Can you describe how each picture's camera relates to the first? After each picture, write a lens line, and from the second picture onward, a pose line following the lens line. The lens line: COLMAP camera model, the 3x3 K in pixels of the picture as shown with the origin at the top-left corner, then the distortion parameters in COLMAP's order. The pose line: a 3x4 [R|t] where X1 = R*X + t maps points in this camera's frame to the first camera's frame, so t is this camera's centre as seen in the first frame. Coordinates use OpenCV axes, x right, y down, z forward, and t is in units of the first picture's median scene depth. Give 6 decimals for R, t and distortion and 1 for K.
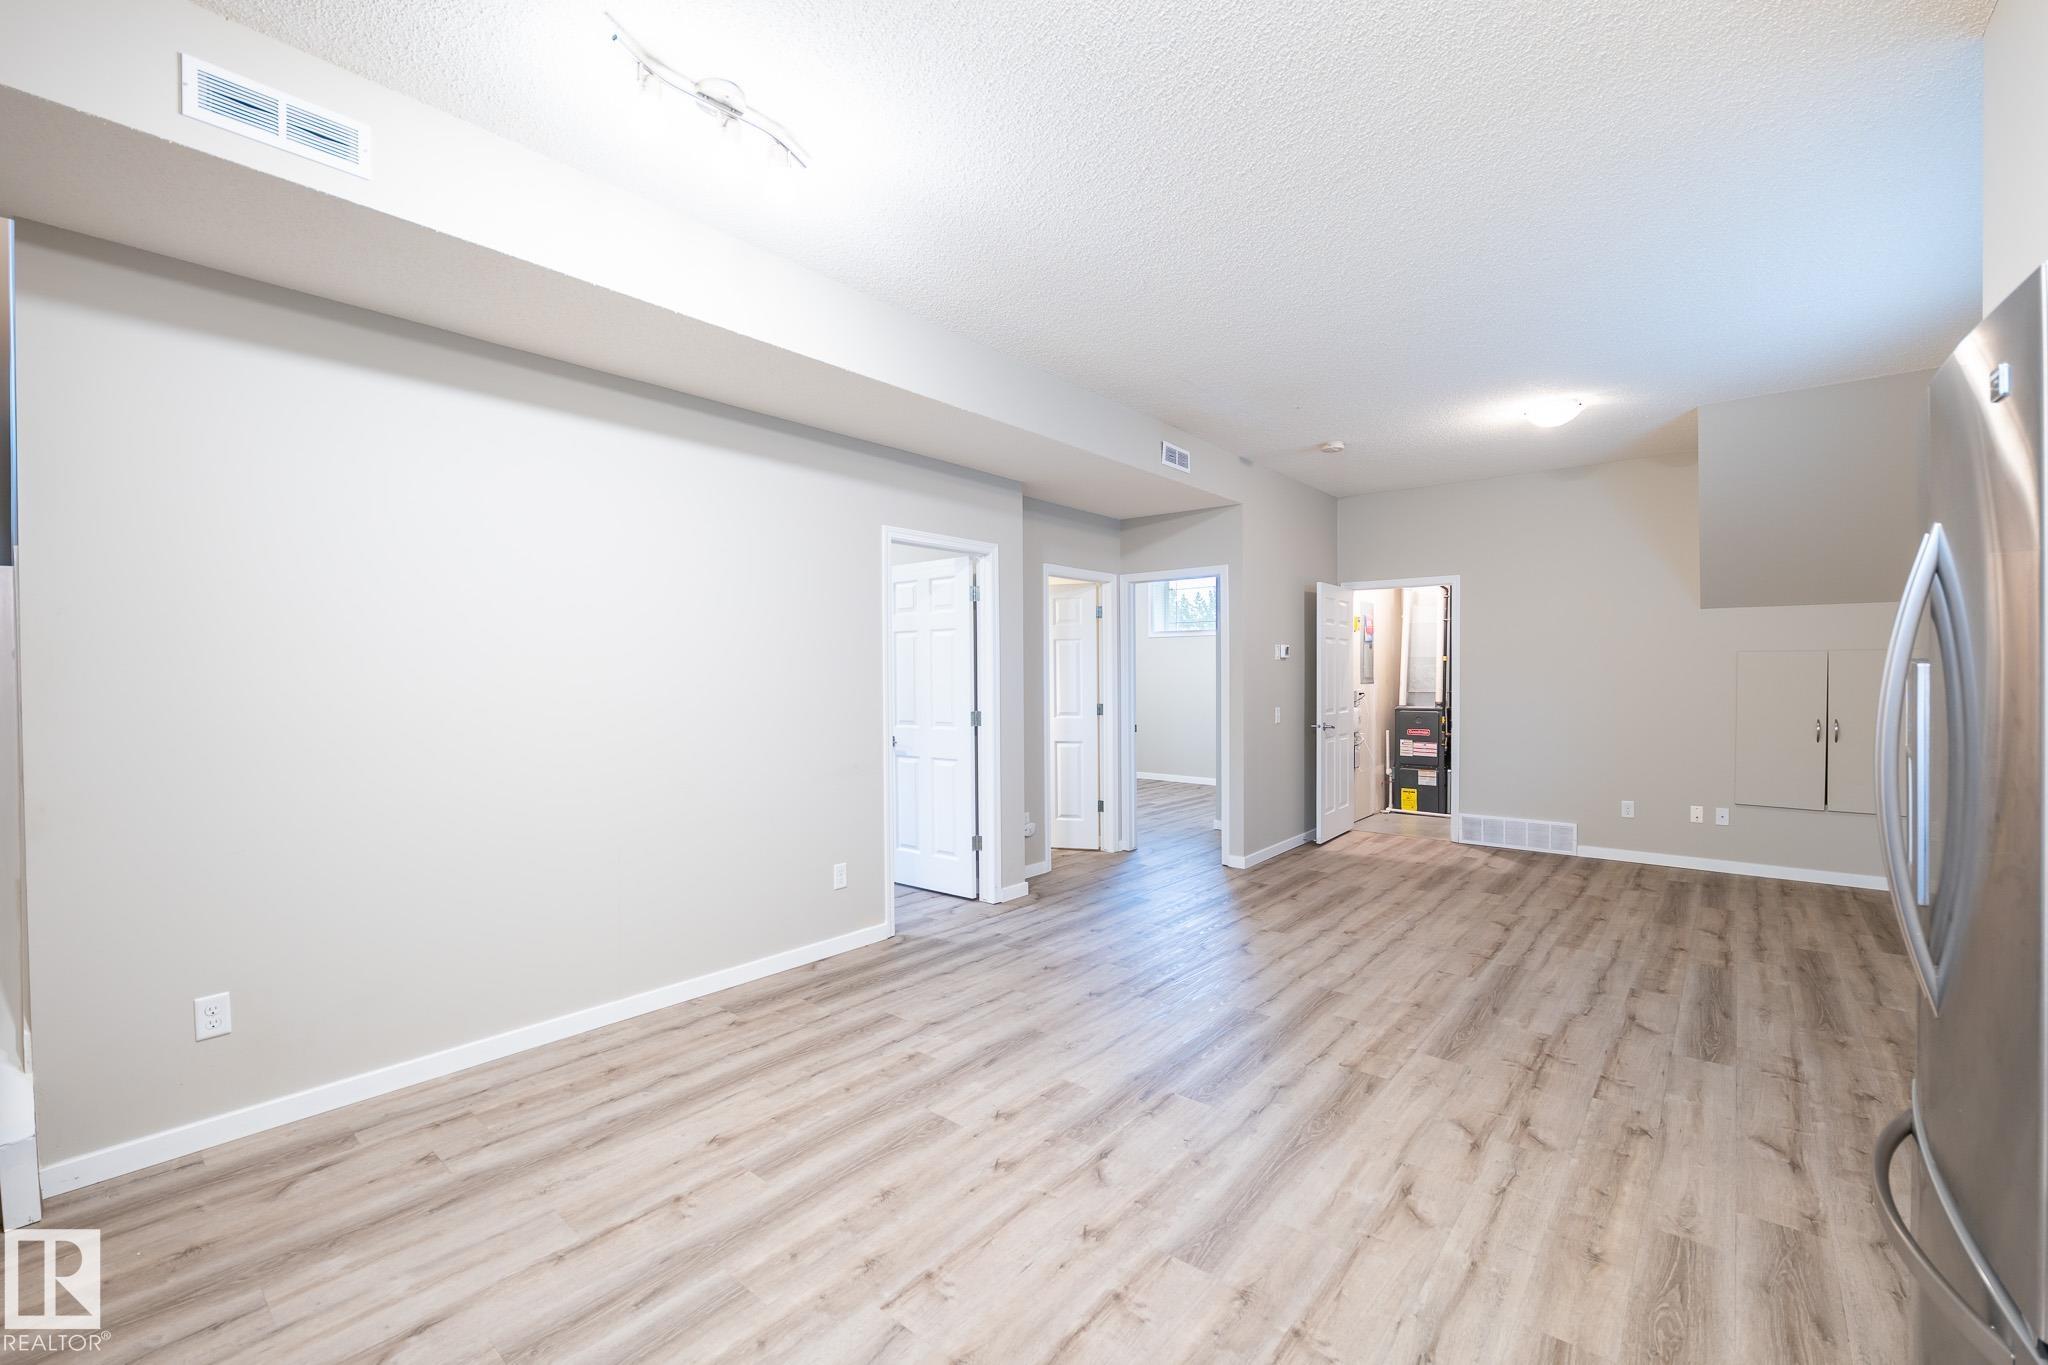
lens RADIAL K [[847.4, 0, 1025.2], [0, 847.4, 686.3], [0, 0, 1]] dist [-0.011152, 0.000425]
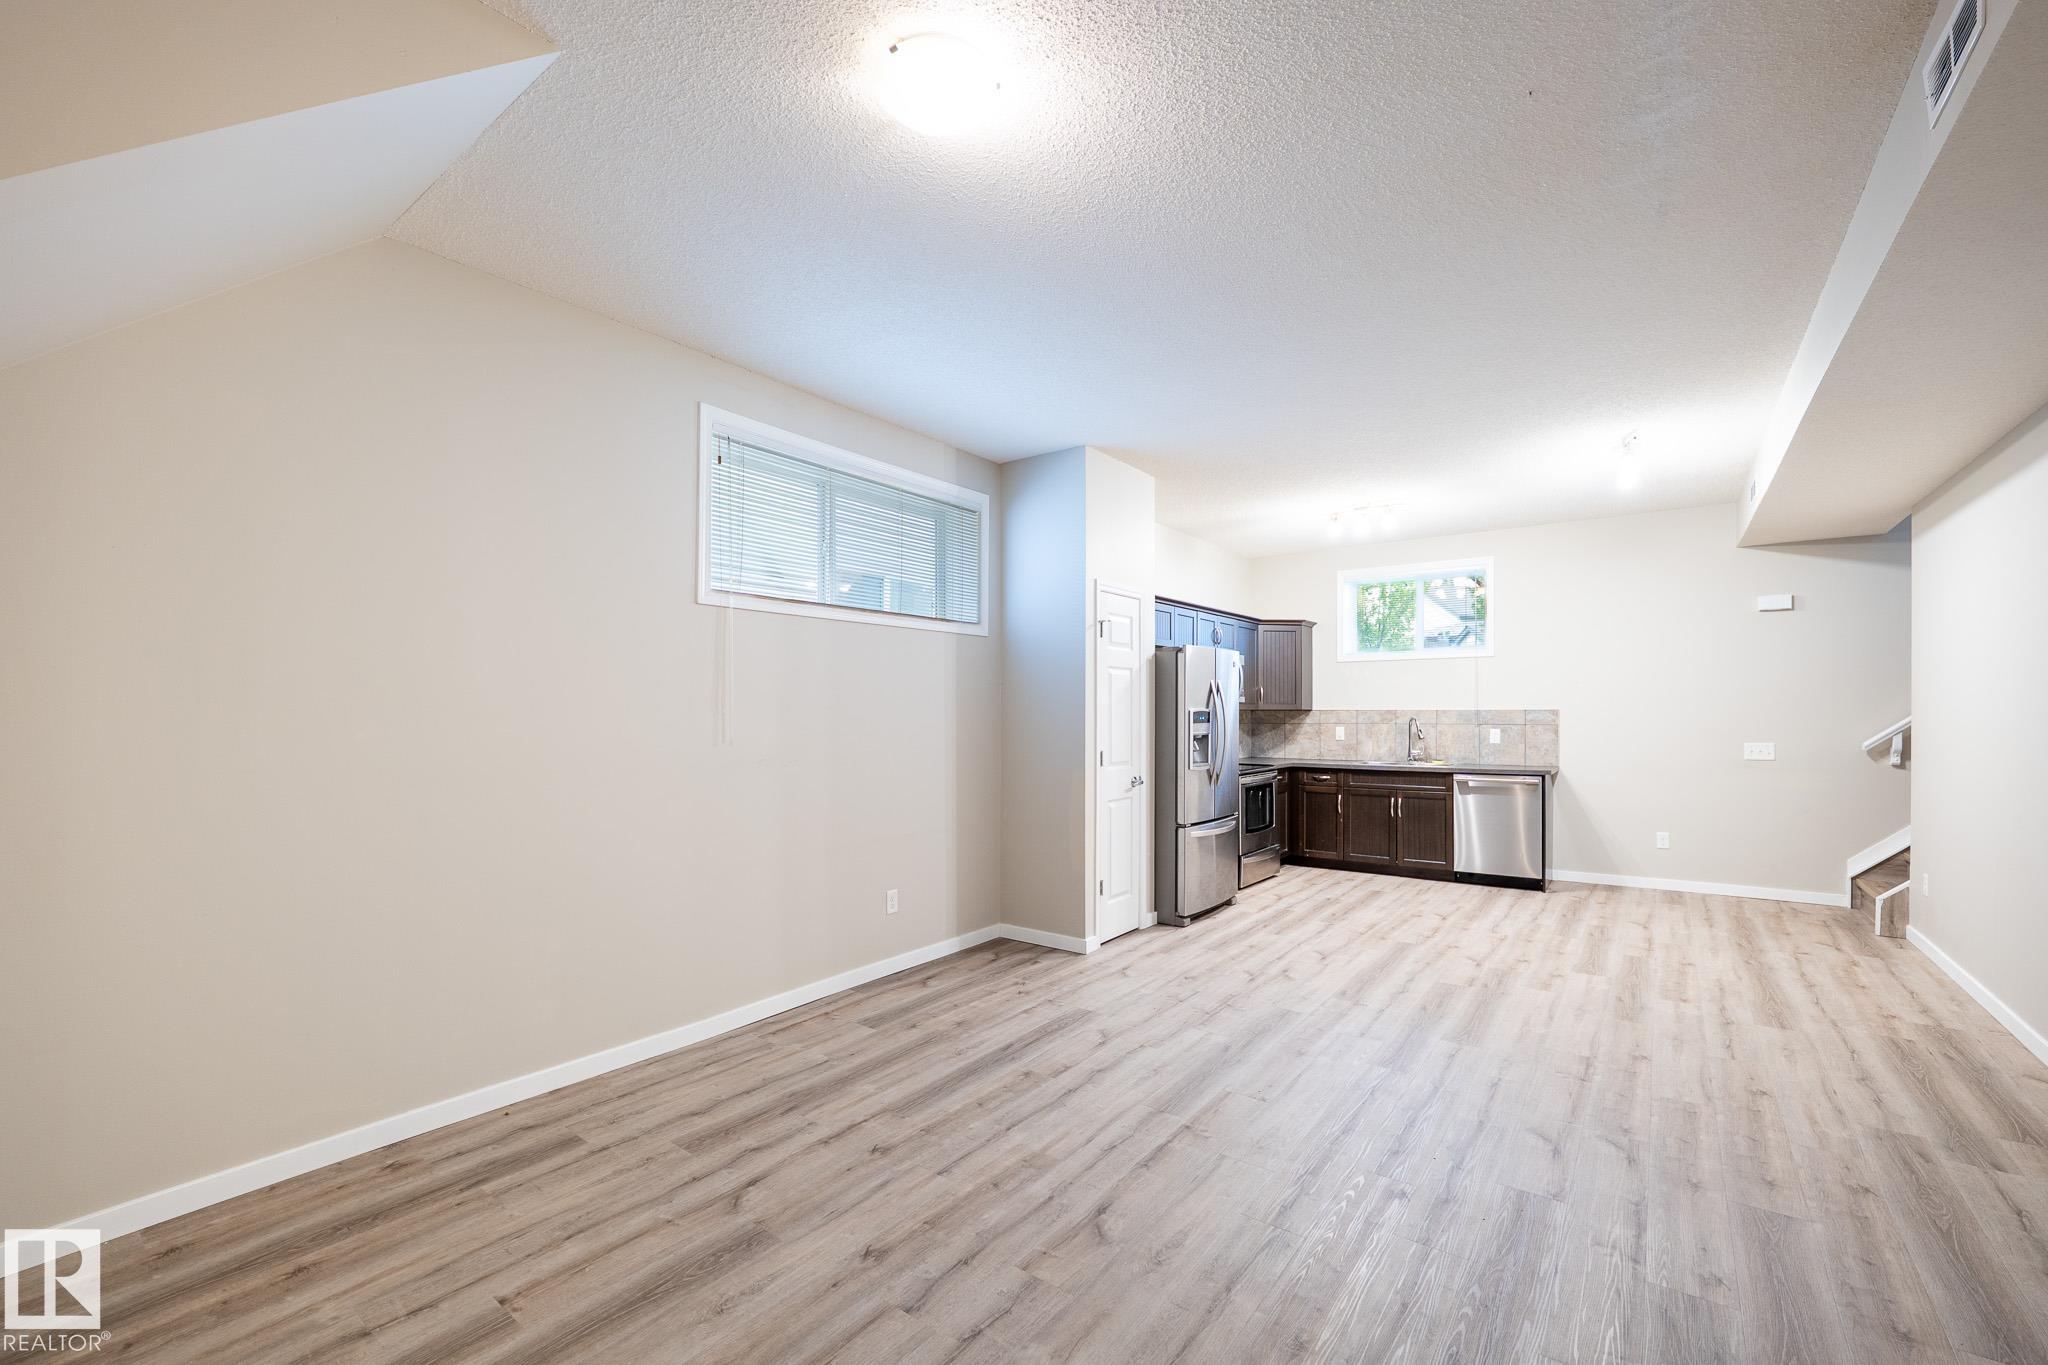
lens RADIAL K [[848.5, 0, 1033.0], [0, 848.5, 716.3], [0, 0, 1]] dist [-0.011196, 0.000326]
pose [[-0.998091, 0.008507, -0.061172, 0.854350], [0.007364, 0.999795, 0.018878, -0.032171], [0.061320, 0.018391, -0.997949, 2.006087]]
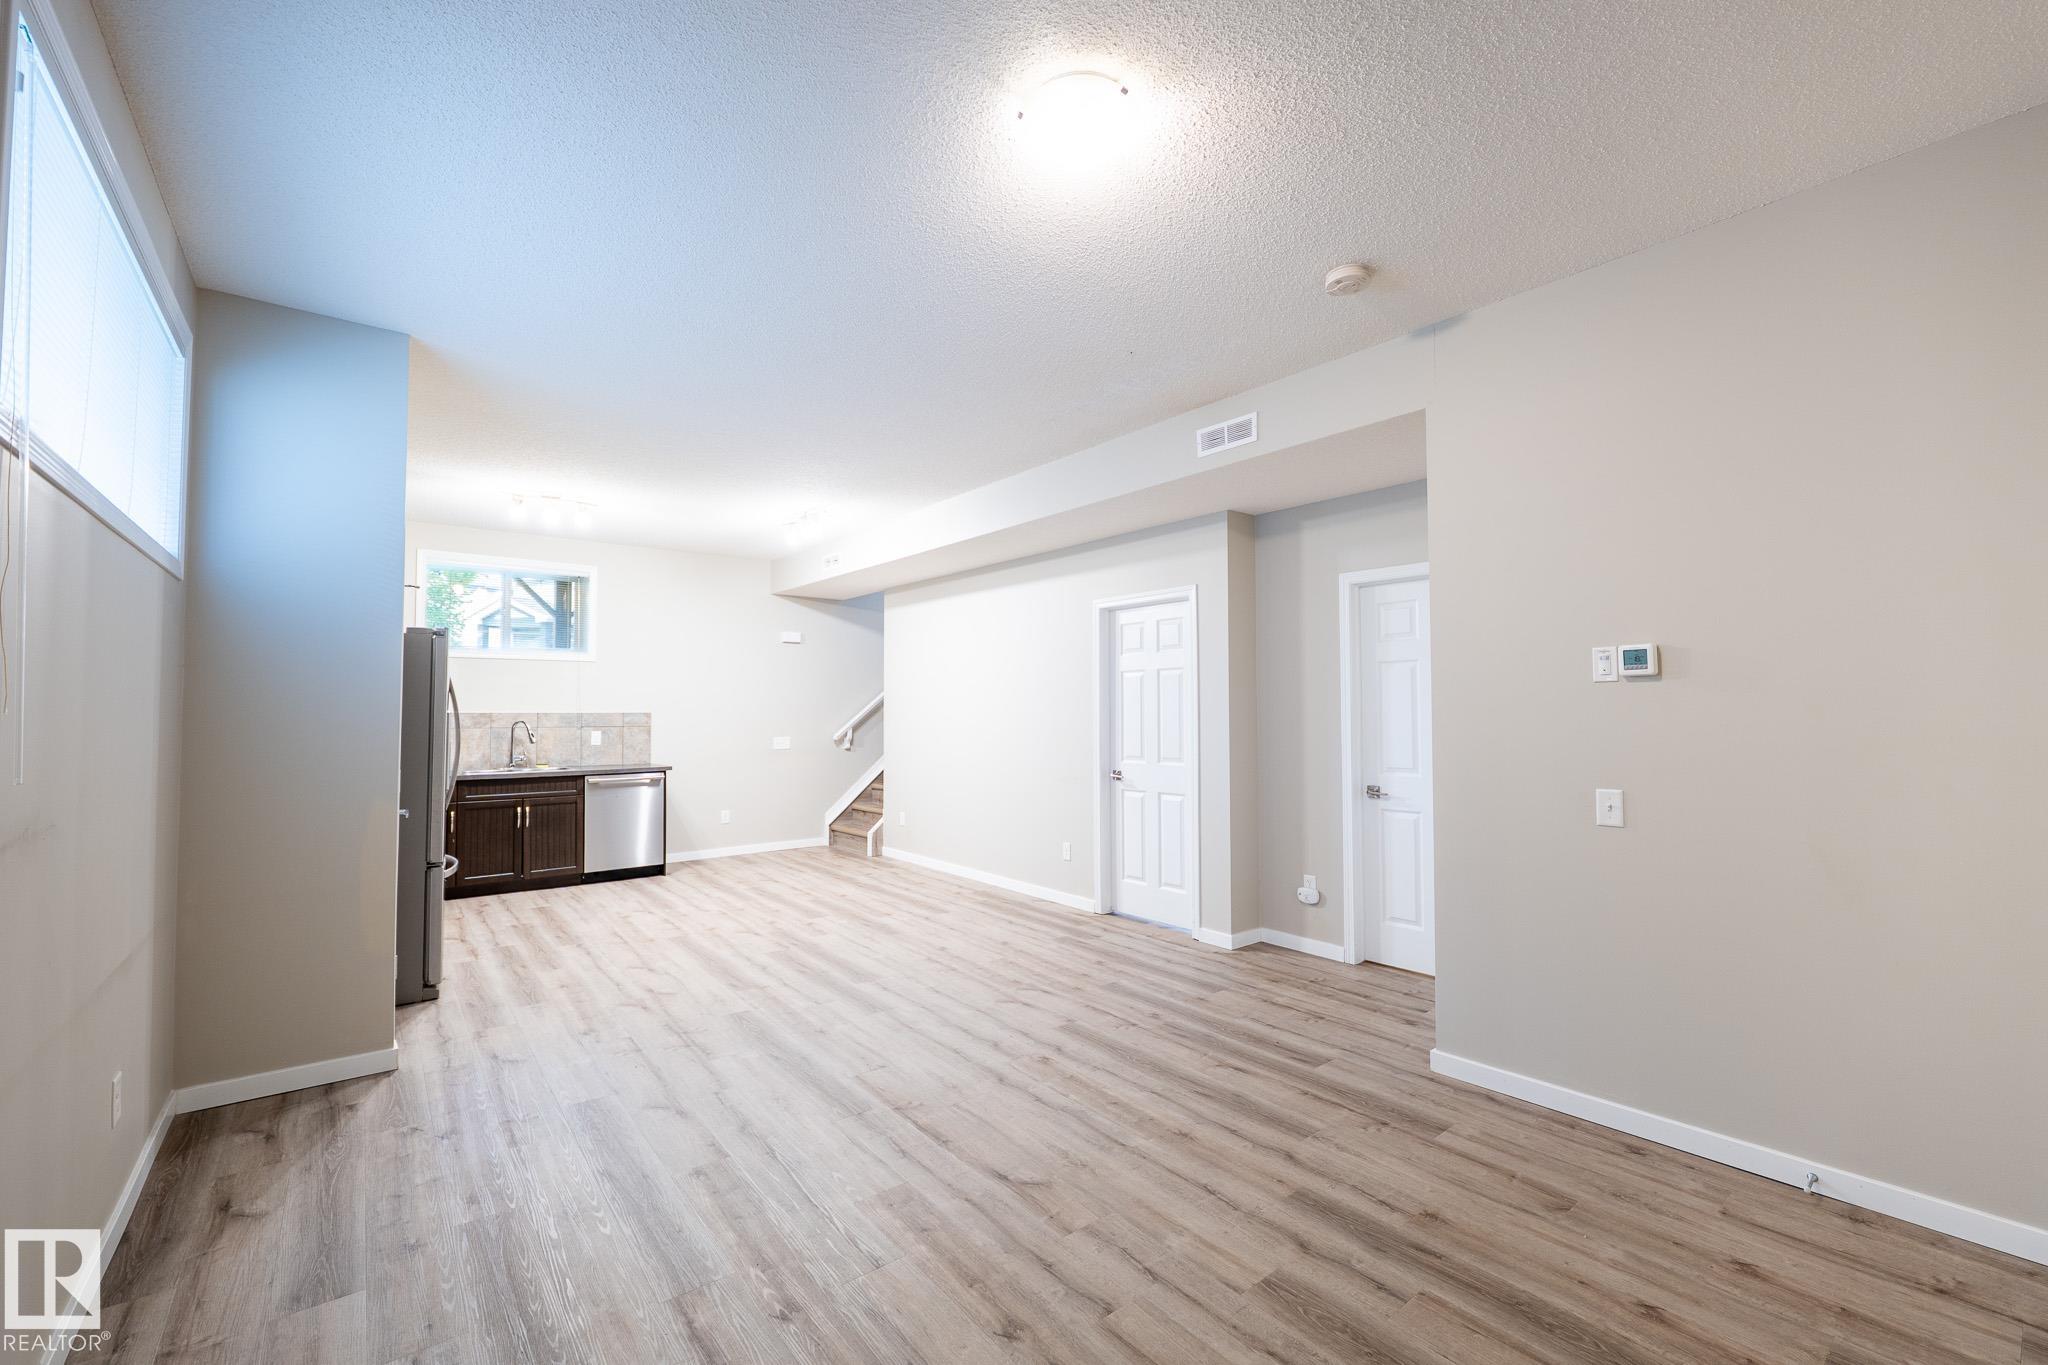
lens RADIAL K [[832.8, 0, 1023.3], [0, 832.8, 687.2], [0, 0, 1]] dist [-0.011295, 0.000680]
pose [[-0.195345, -0.024299, -0.980434, 1.478353], [-0.009962, 0.999691, -0.022791, -0.028676], [0.980684, 0.005315, -0.195526, 1.488428]]
